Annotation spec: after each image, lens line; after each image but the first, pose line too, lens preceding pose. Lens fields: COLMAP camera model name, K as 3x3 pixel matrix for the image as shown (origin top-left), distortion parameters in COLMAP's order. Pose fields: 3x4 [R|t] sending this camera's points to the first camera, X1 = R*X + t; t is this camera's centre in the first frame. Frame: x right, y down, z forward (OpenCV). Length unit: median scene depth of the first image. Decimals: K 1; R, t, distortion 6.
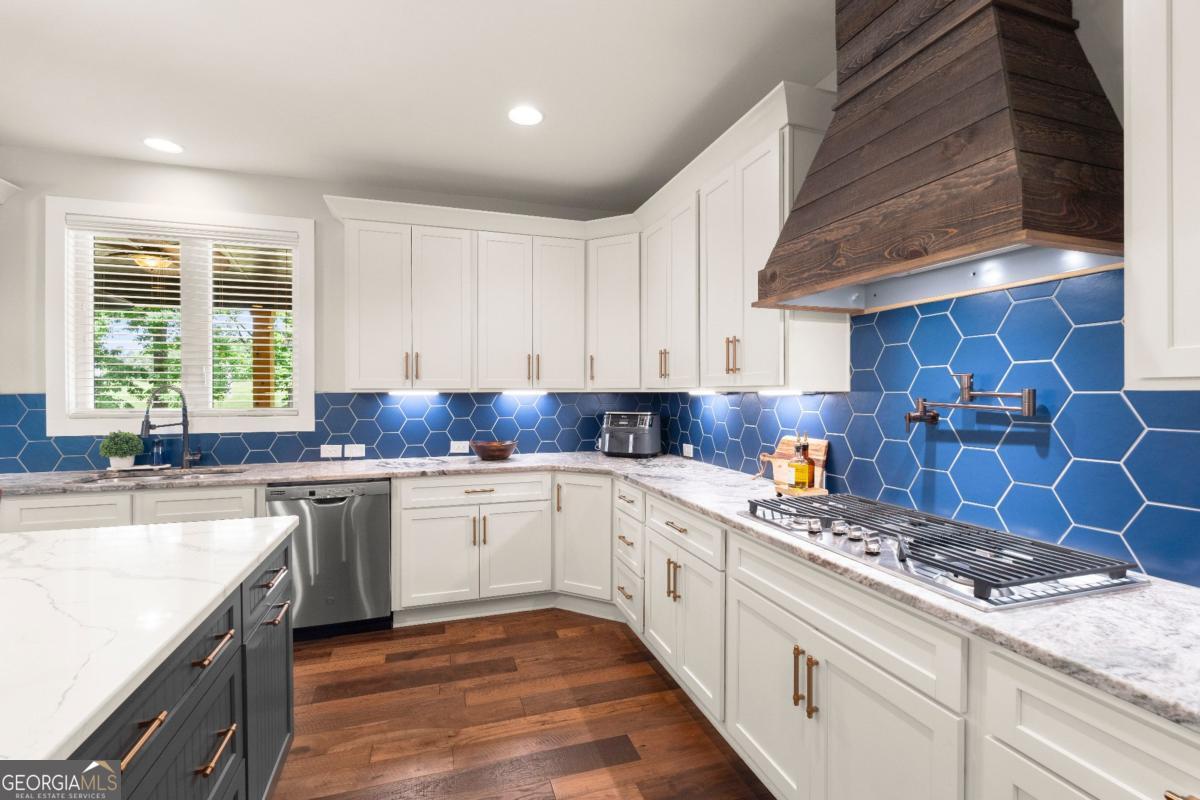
lens RADIAL K [[526.9, 0, 600.9], [0, 526.9, 397.6], [0, 0, 1]] dist [-0.002131, -0.000671]
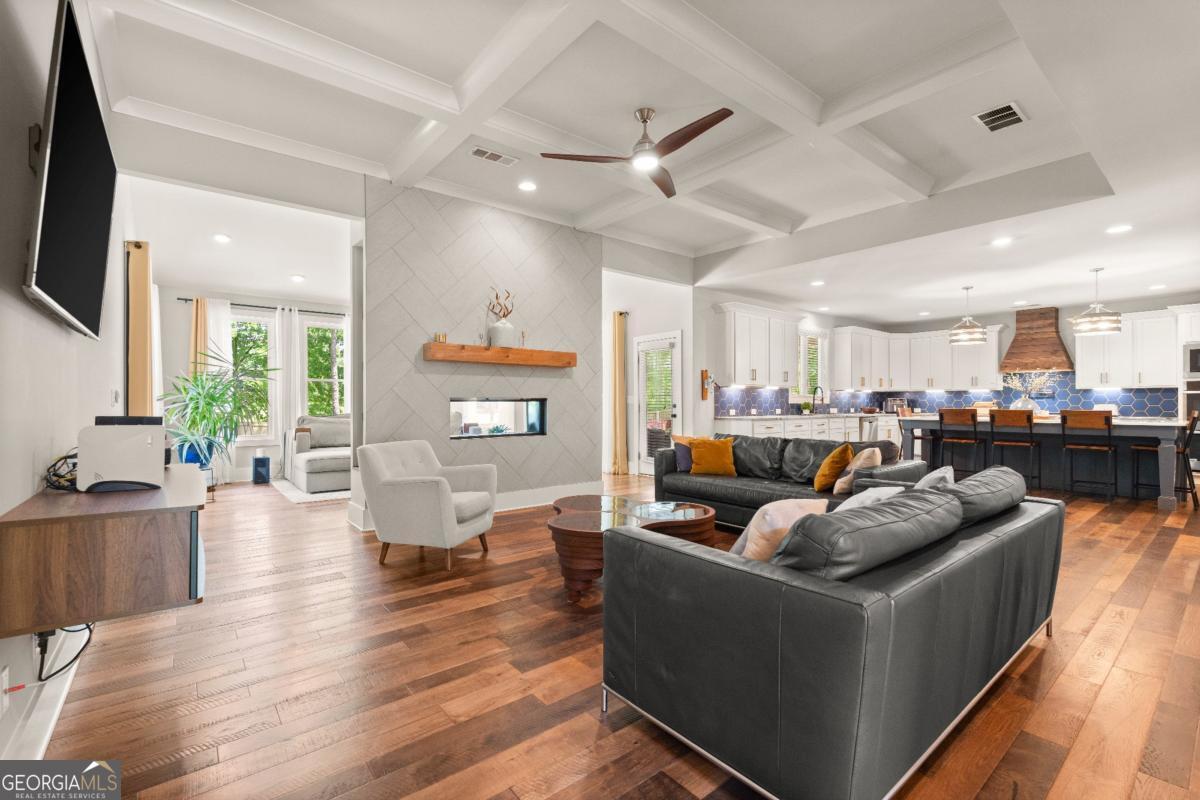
lens RADIAL K [[525.7, 0, 599.3], [0, 525.7, 402.7], [0, 0, 1]] dist [-0.007705, -0.000546]
pose [[0.932134, 0.003667, 0.362094, -3.107388], [-0.000389, 0.999958, -0.009126, 0.097580], [-0.362113, 0.008366, 0.932097, -1.359552]]
